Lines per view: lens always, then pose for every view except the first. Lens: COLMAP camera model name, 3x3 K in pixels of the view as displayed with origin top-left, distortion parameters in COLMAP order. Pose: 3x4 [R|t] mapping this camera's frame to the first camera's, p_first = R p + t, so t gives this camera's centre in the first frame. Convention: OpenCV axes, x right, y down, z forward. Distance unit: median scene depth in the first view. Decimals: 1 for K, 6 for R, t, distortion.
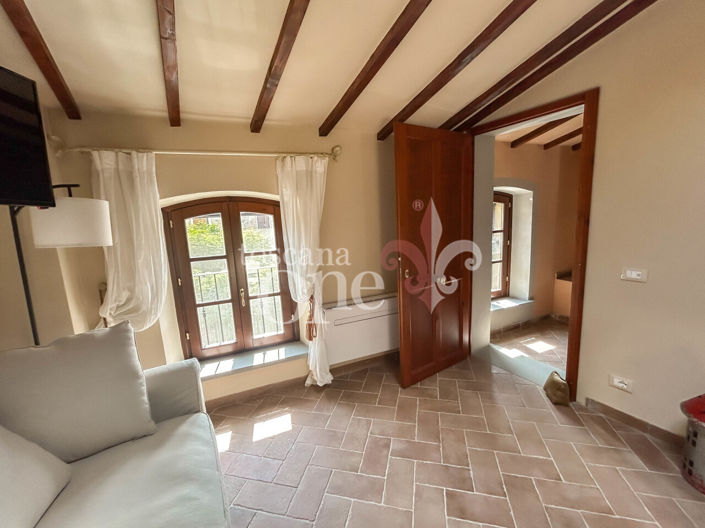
lens RADIAL K [[293.2, 0, 352.4], [0, 293.2, 261.4], [0, 0, 1]] dist [0.000829, 0.000043]
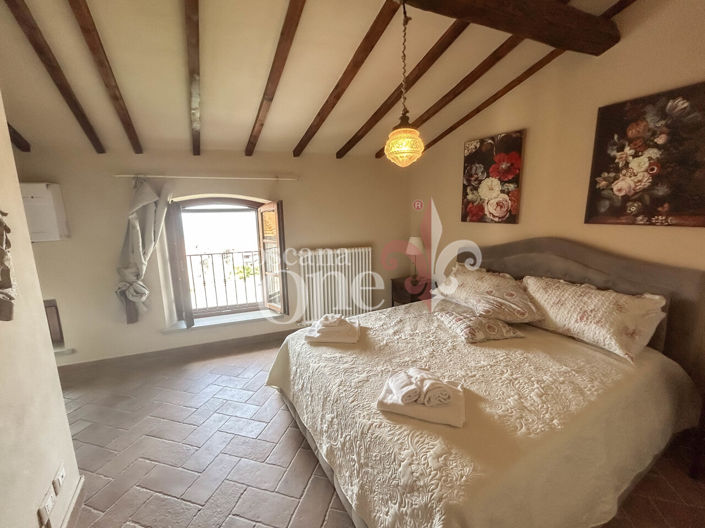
lens RADIAL K [[293.2, 0, 352.4], [0, 293.2, 261.4], [0, 0, 1]] dist [0.000829, 0.000043]
pose [[0.999911, -0.010618, -0.008080, 0.189989], [0.010573, 0.999928, -0.005603, 0.103835], [0.008139, 0.005517, 0.999952, -0.456447]]
